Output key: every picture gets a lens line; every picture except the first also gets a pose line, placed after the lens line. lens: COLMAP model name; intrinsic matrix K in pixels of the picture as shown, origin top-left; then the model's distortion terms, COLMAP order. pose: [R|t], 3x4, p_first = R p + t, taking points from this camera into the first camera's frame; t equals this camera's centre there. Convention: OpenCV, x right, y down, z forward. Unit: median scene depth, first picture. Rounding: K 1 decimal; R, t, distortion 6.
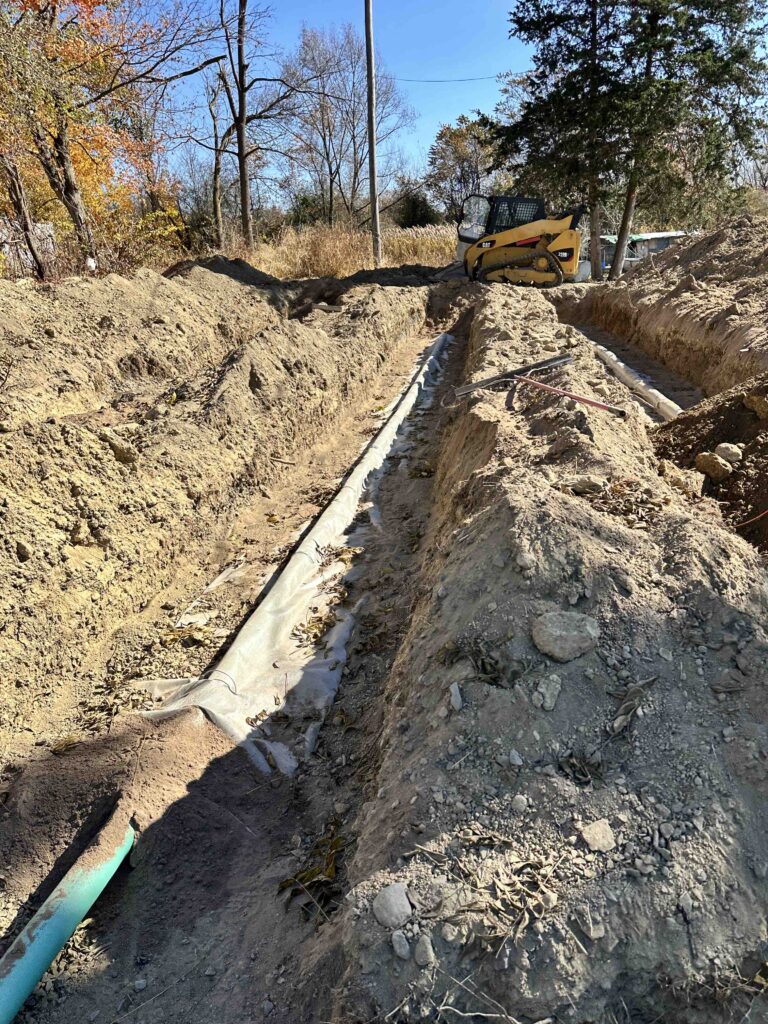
lens RADIAL K [[723.2, 0, 371.5], [0, 723.2, 513.8], [0, 0, 1]] dist [0.026734, -0.034885]
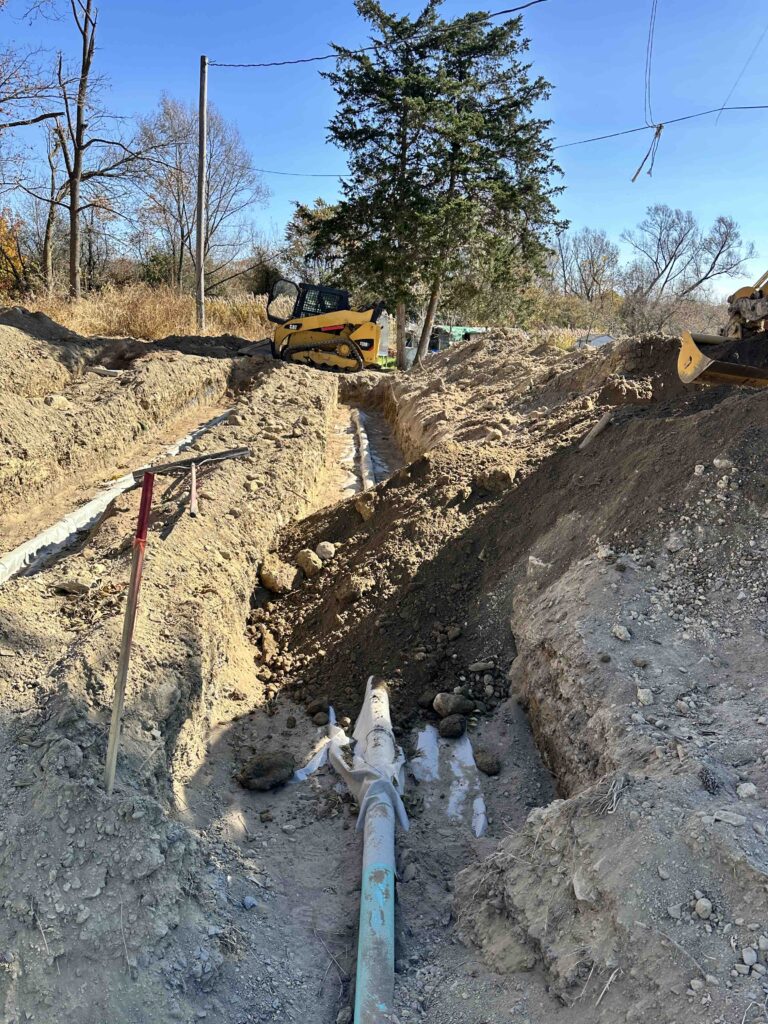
lens RADIAL K [[714.7, 0, 384.0], [0, 714.7, 512.0], [0, 0, 1]] dist [0.057352, -0.066582]
pose [[0.981443, 0.062834, 0.181168, 0.113653], [-0.048109, 0.995256, -0.084562, -0.016610], [-0.185622, 0.074276, 0.979810, -0.036415]]
